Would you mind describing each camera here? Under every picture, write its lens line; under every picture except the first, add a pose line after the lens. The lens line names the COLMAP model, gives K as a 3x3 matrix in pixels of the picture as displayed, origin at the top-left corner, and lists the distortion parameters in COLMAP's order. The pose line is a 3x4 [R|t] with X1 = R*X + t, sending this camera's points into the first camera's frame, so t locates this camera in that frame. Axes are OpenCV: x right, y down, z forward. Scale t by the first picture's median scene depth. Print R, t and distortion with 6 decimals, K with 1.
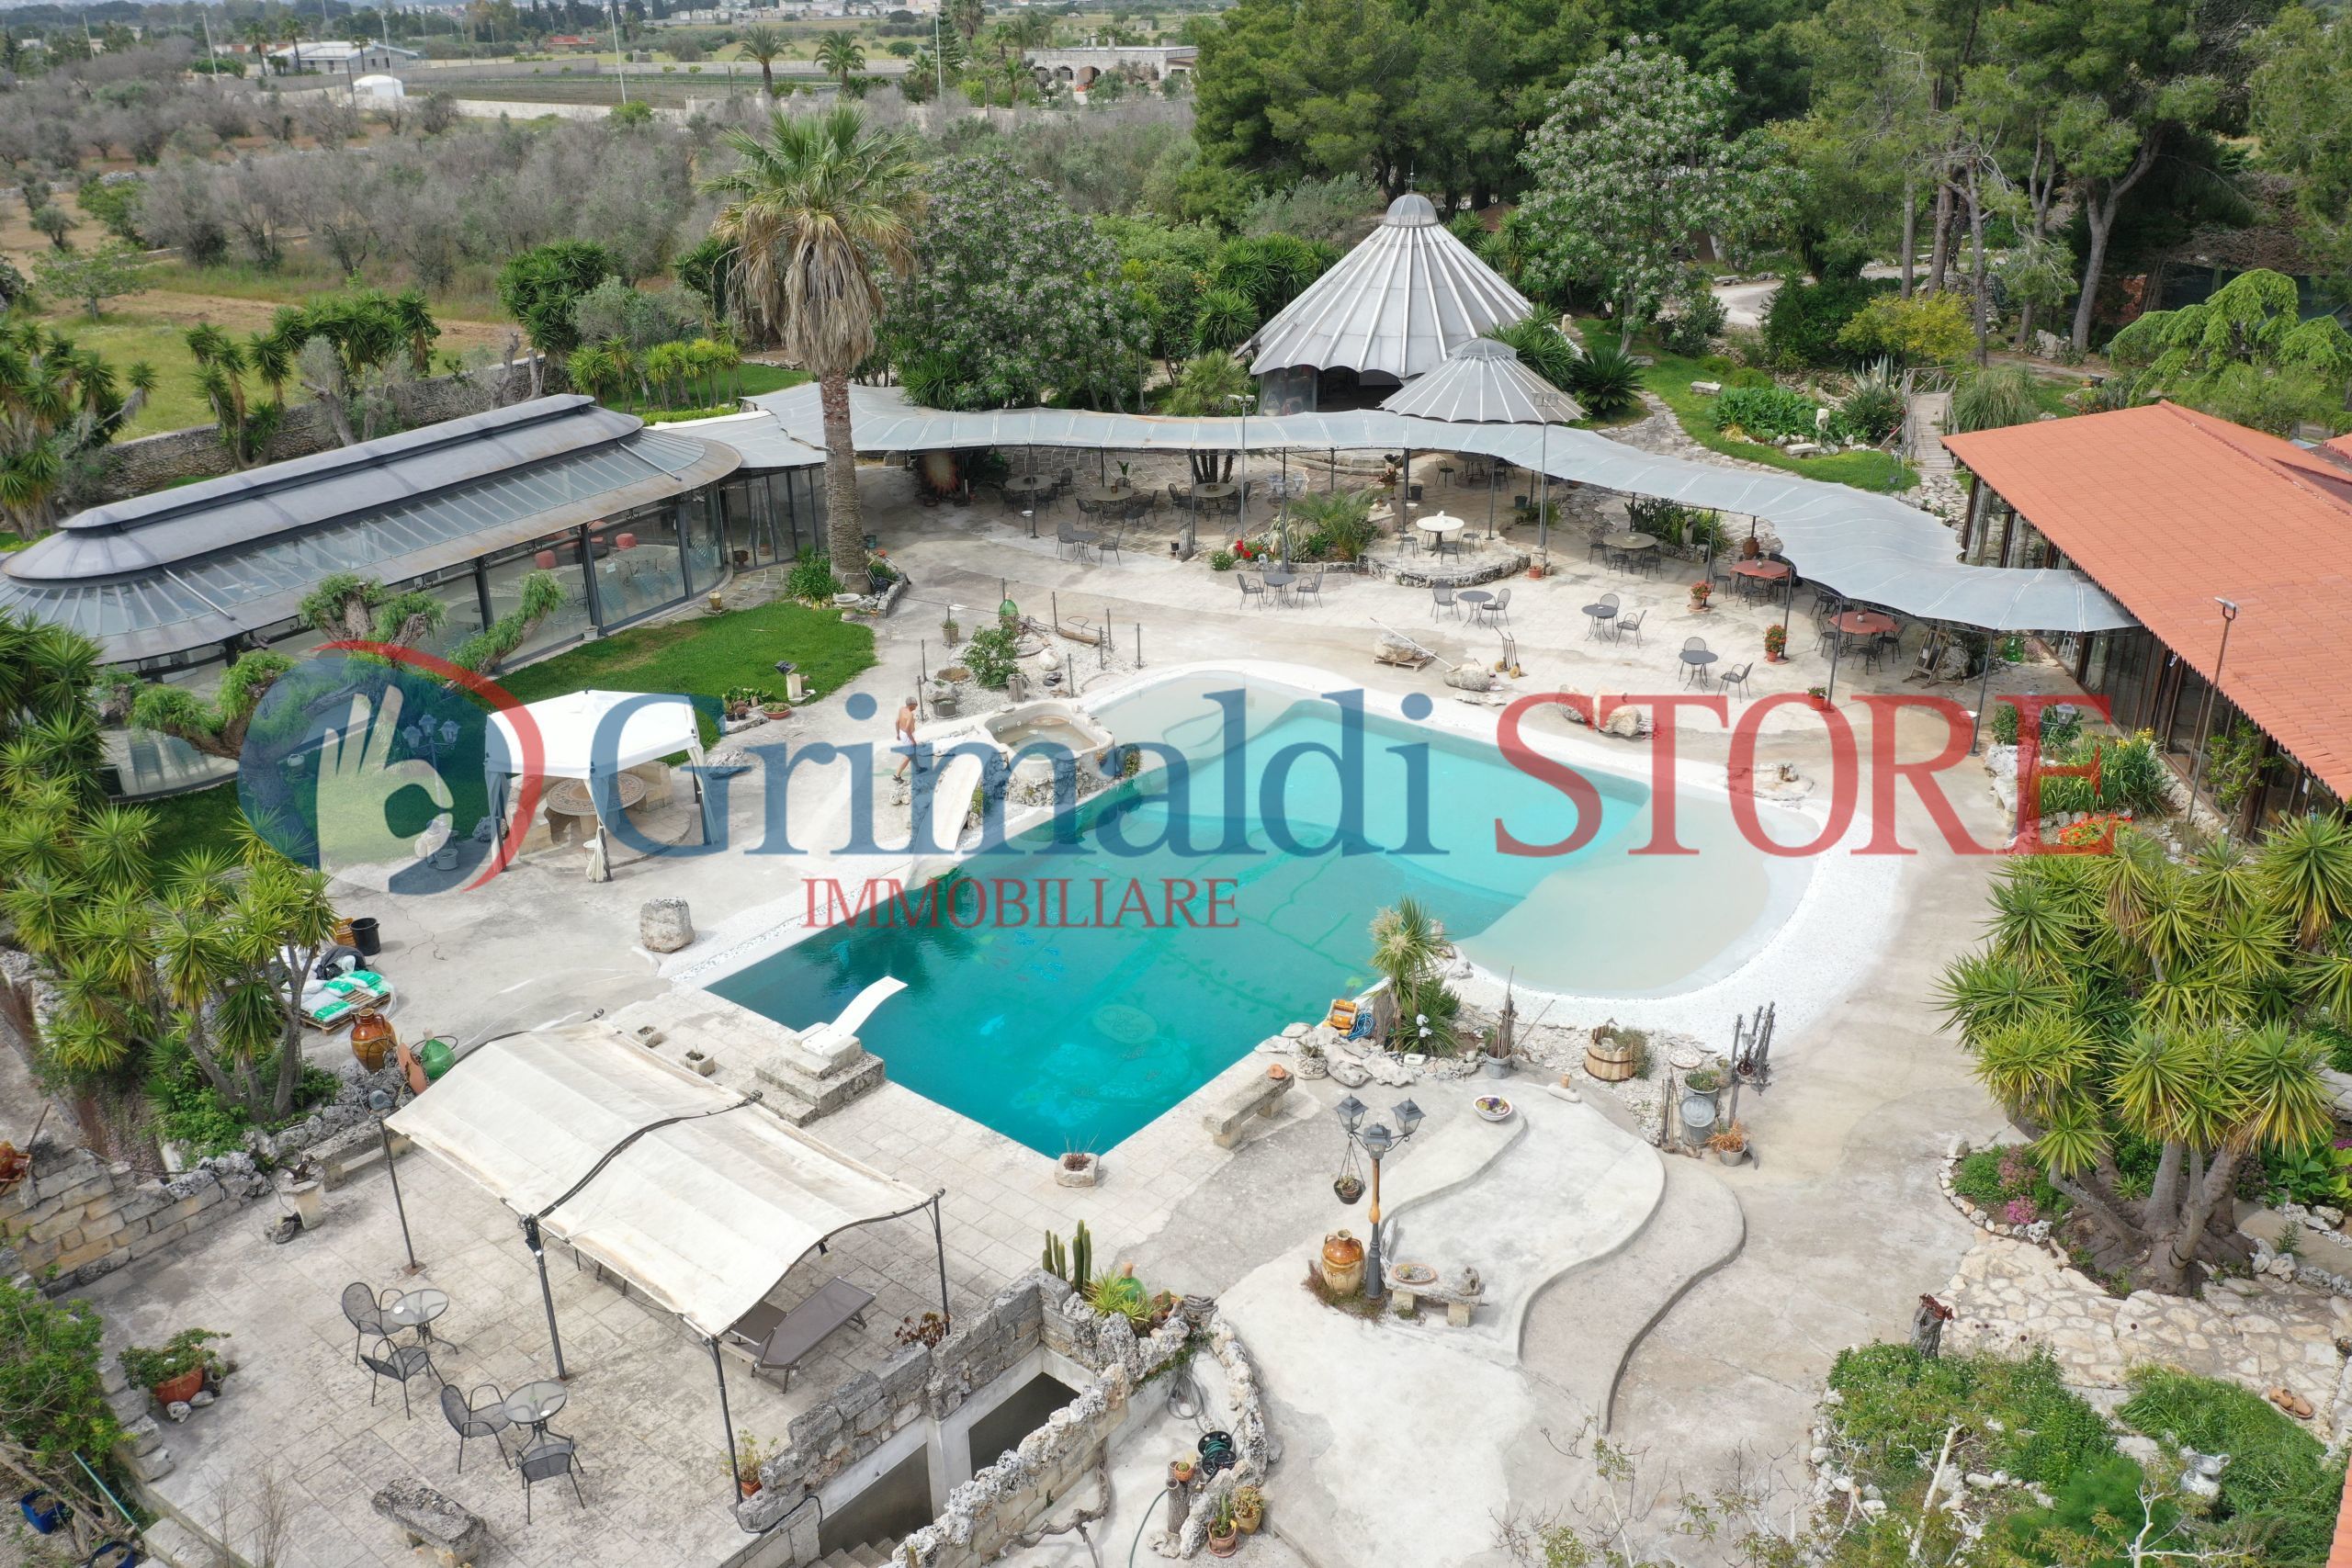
lens RADIAL K [[1854.0, 0, 1176.0], [0, 1854.0, 784.0], [0, 0, 1]] dist [-0.003697, -0.001107]
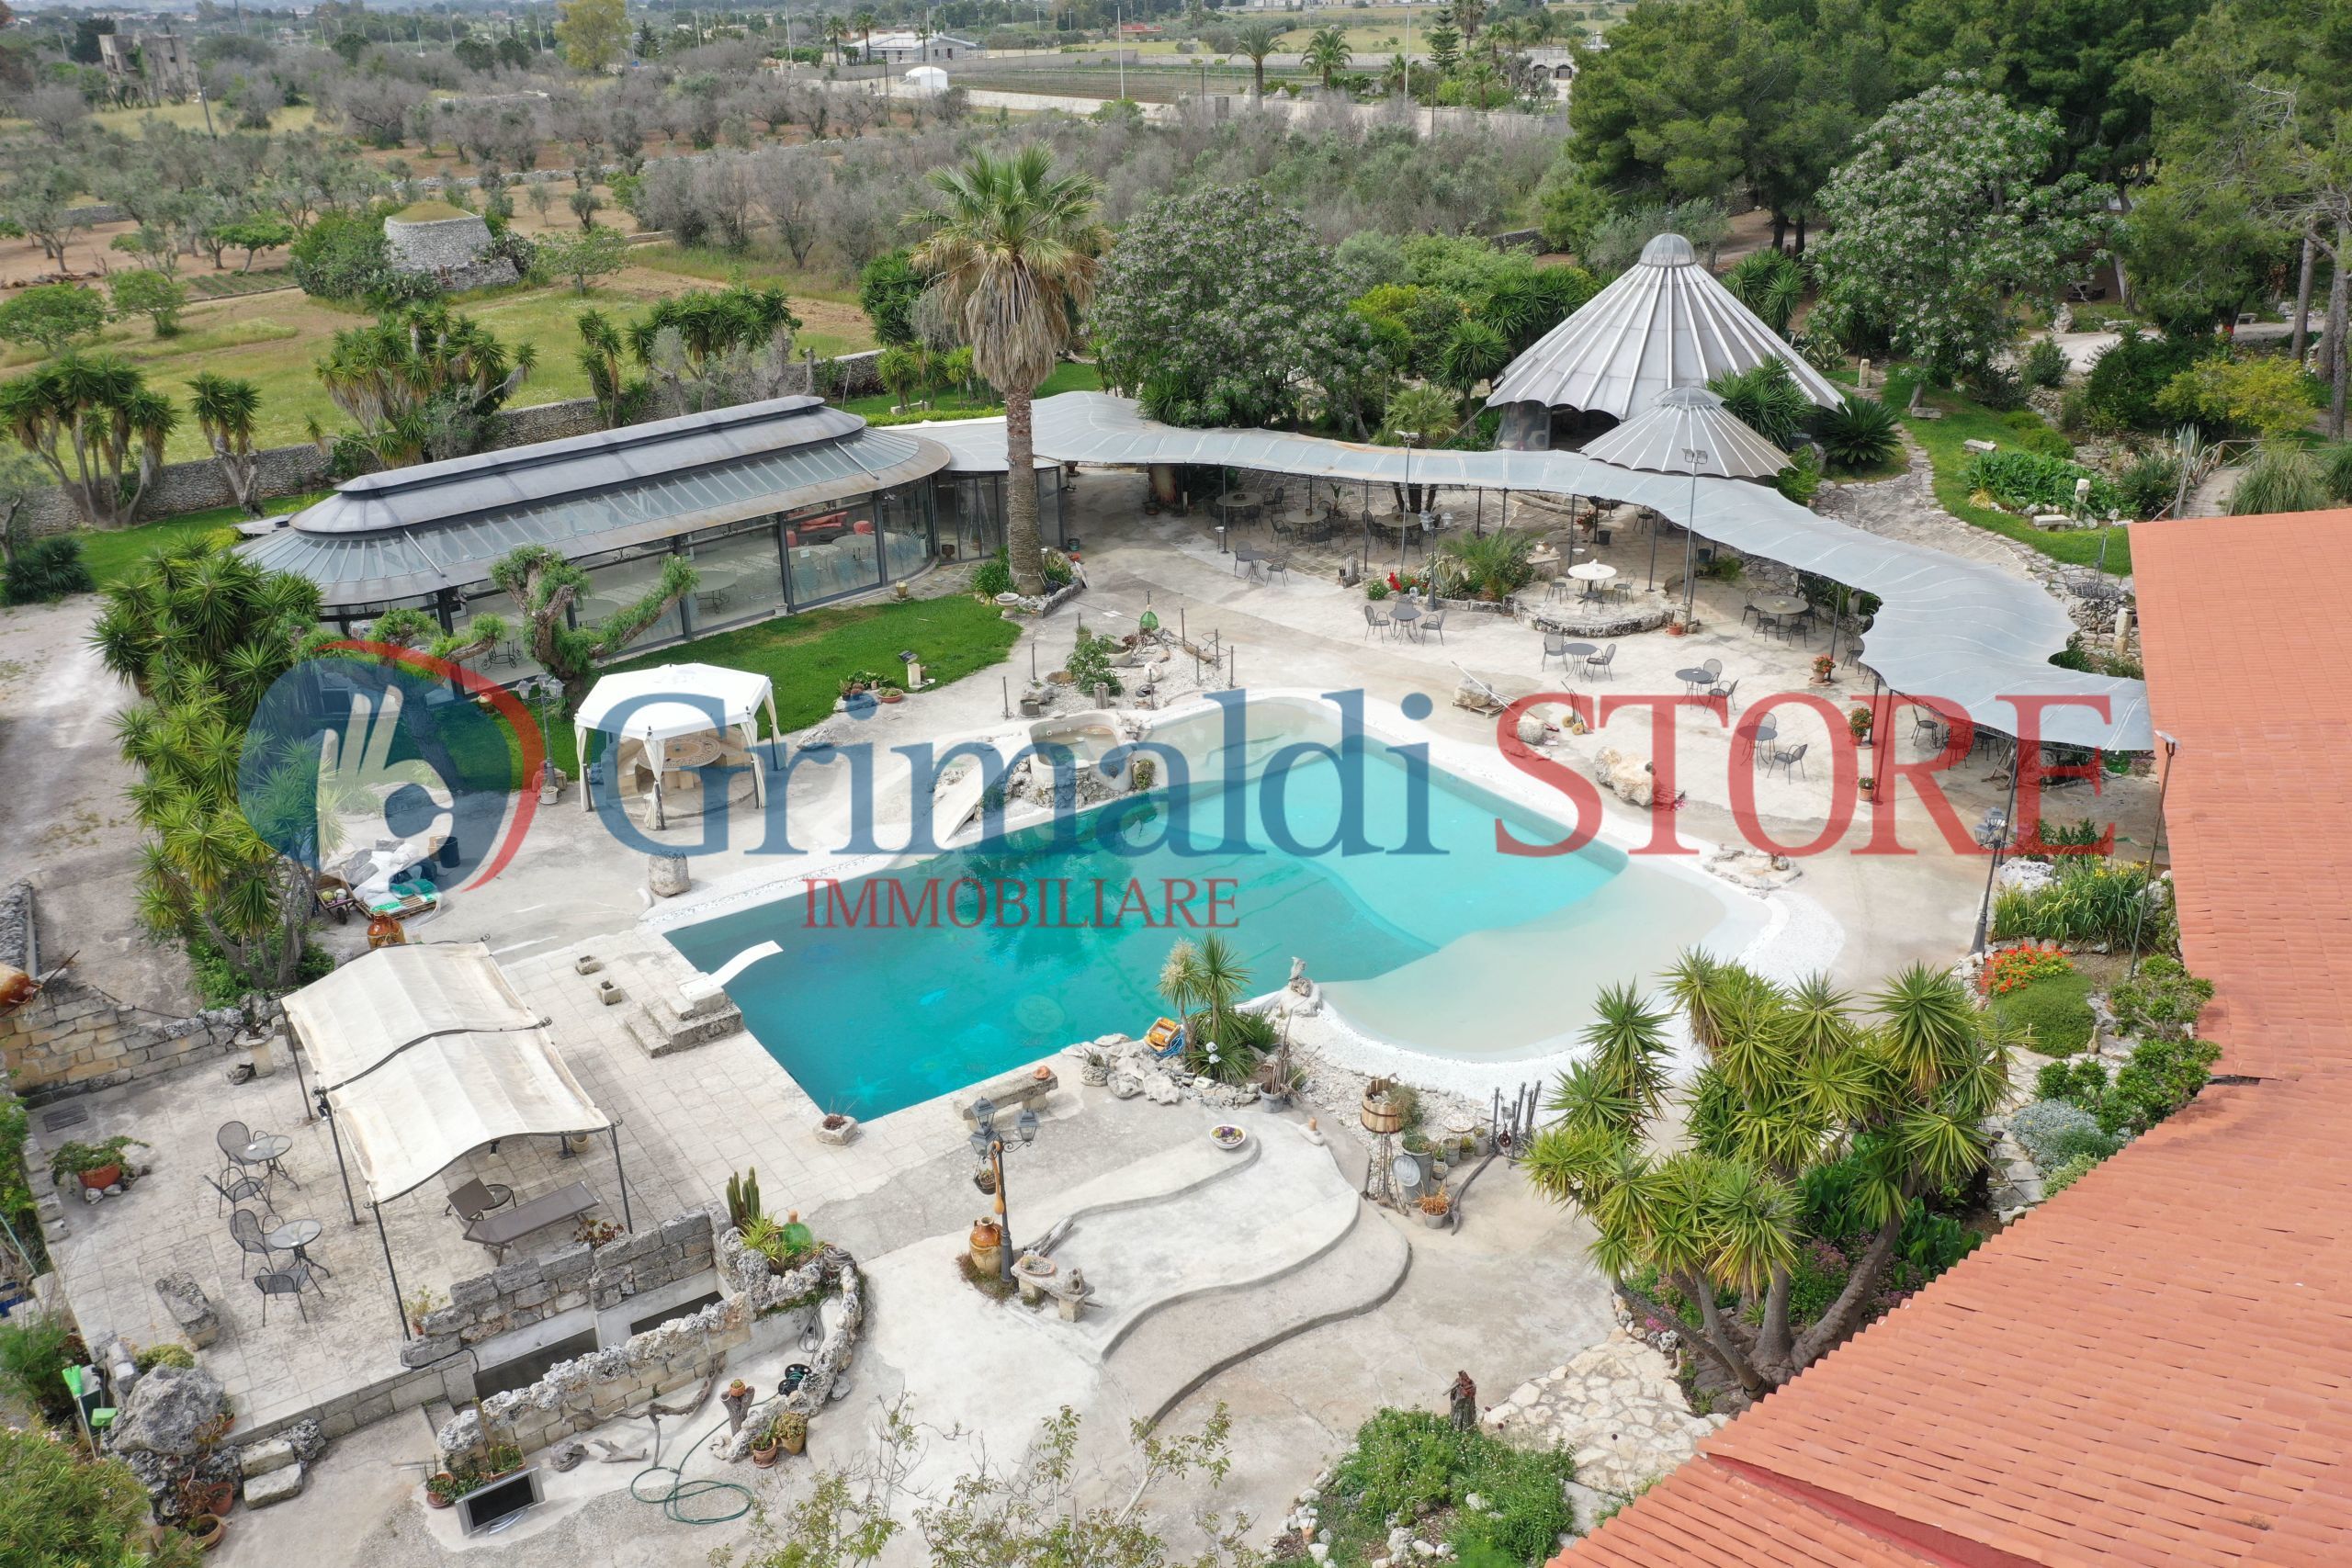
lens RADIAL K [[1853.3, 0, 1176.0], [0, 1853.3, 784.0], [0, 0, 1]] dist [-0.005758, 0.002803]
pose [[0.957879, 0.110827, -0.264925, 0.203684], [-0.108751, 0.993814, 0.022535, -0.024709], [0.265783, 0.007225, 0.964006, -0.021752]]
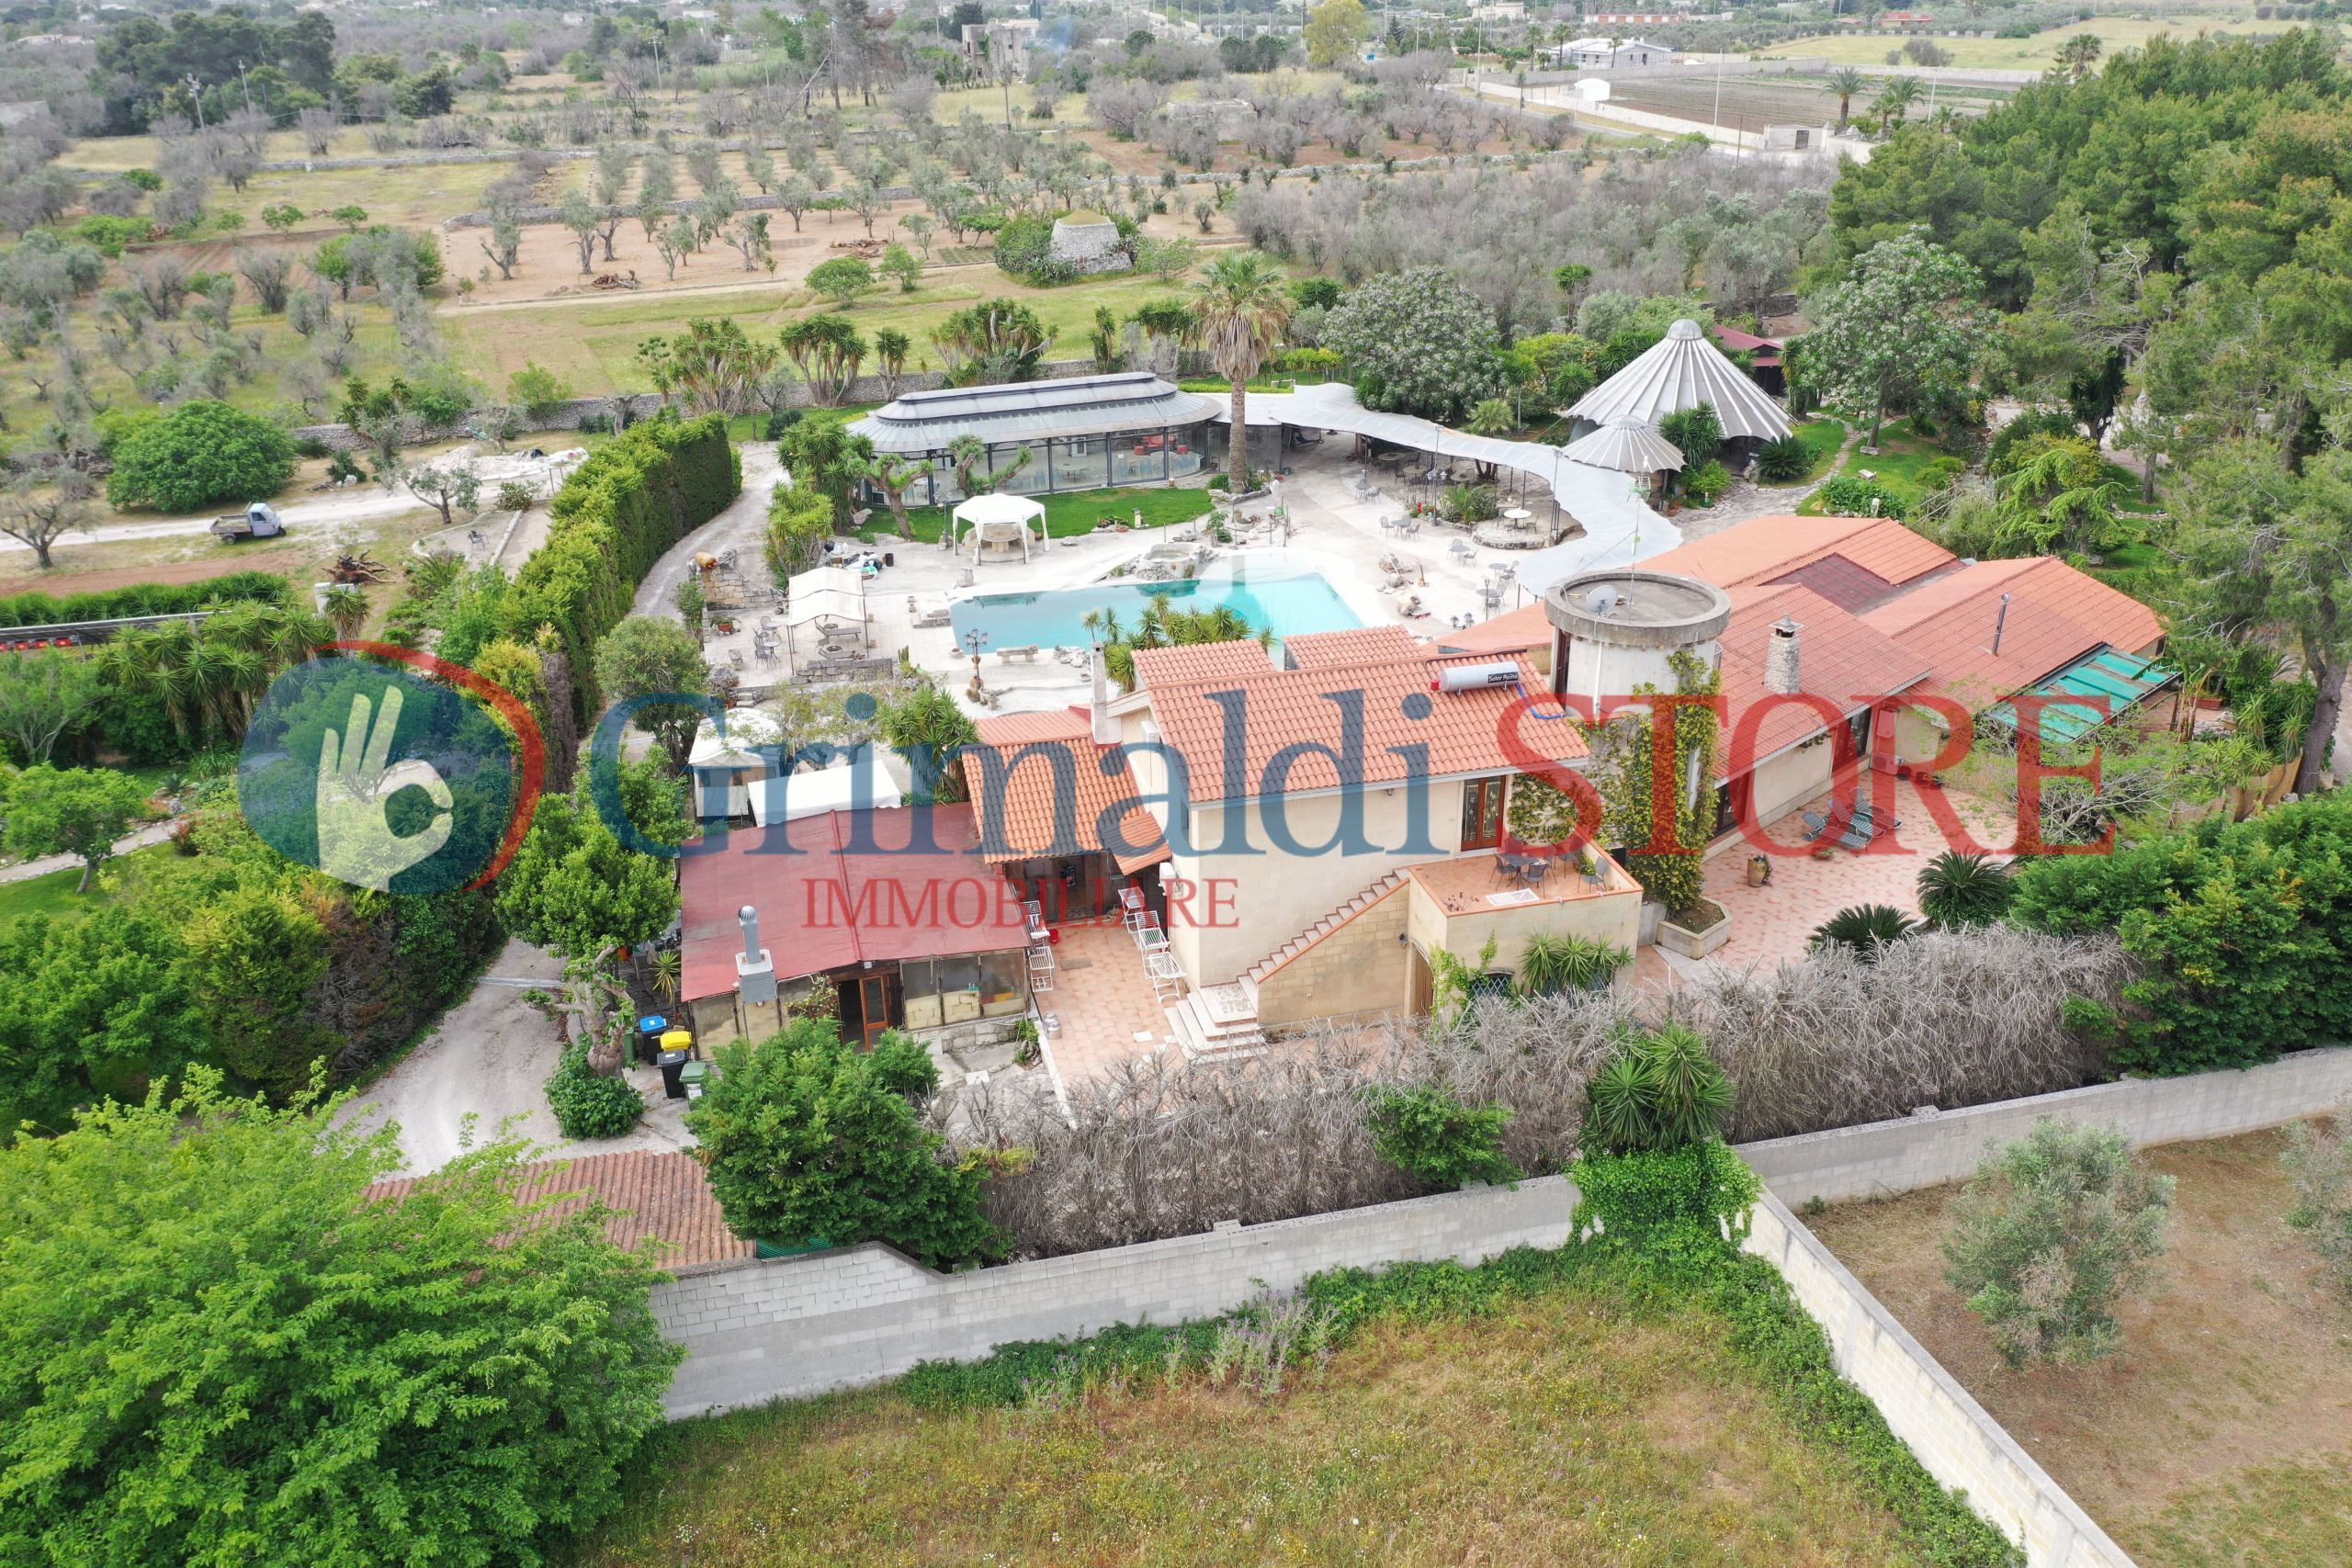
lens RADIAL K [[1858.5, 0, 1176.0], [0, 1858.5, 784.0], [0, 0, 1]] dist [-0.003333, 0.001872]
pose [[0.762410, 0.270926, -0.587647, 0.995193], [-0.253997, 0.960545, 0.113311, -0.011668], [0.595161, 0.062871, 0.801144, -0.585889]]
